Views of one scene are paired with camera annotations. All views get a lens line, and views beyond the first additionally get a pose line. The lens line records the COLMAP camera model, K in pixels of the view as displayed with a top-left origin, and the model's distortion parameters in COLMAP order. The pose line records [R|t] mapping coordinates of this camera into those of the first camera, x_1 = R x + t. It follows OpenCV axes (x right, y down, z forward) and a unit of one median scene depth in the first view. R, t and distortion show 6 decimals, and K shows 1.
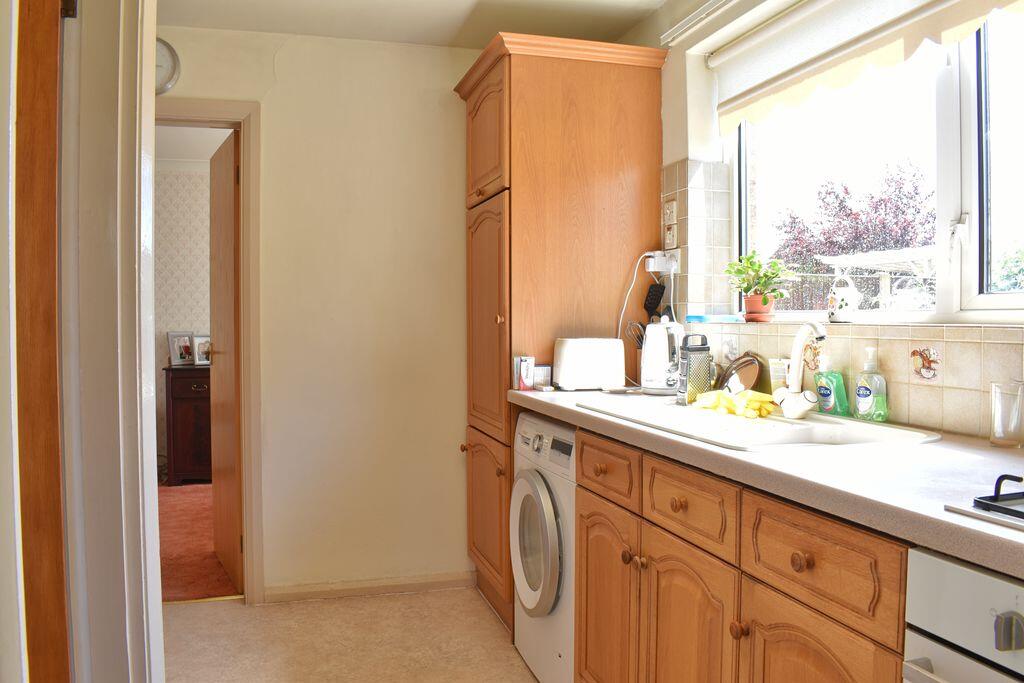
lens RADIAL K [[795.8, 0, 512.0], [0, 795.8, 341.5], [0, 0, 1]] dist [-0.064541, 0.000709]
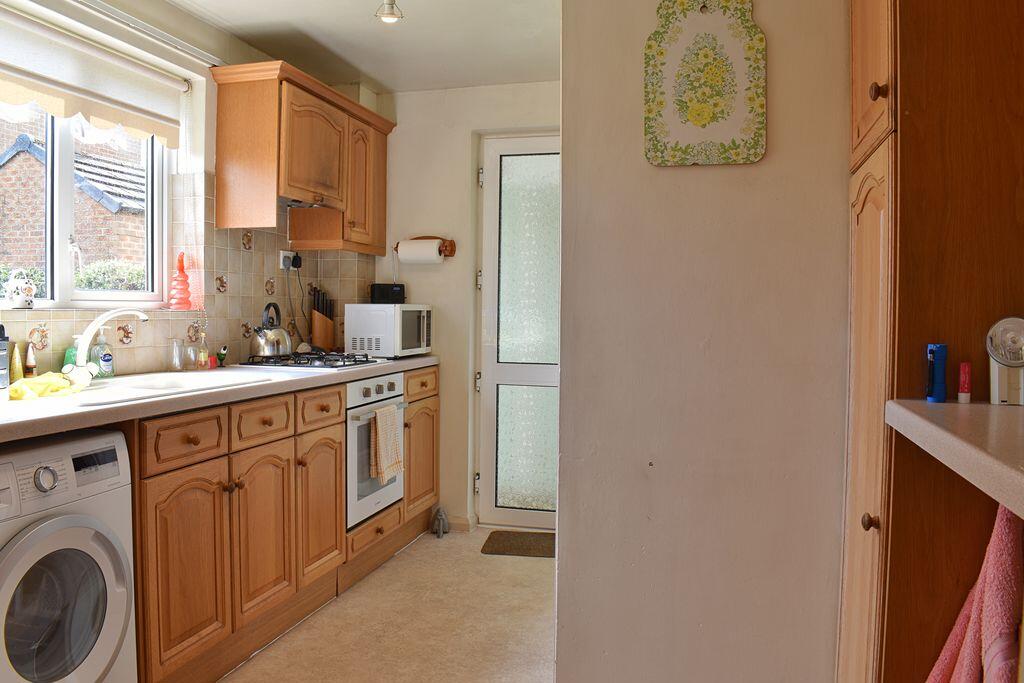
lens RADIAL K [[795.8, 0, 512.0], [0, 795.8, 341.5], [0, 0, 1]] dist [-0.064541, 0.000709]
pose [[-0.853743, -0.021911, 0.520234, -0.974724], [0.012127, 0.998007, 0.061935, -0.046820], [-0.520554, 0.059185, -0.851775, 1.956083]]
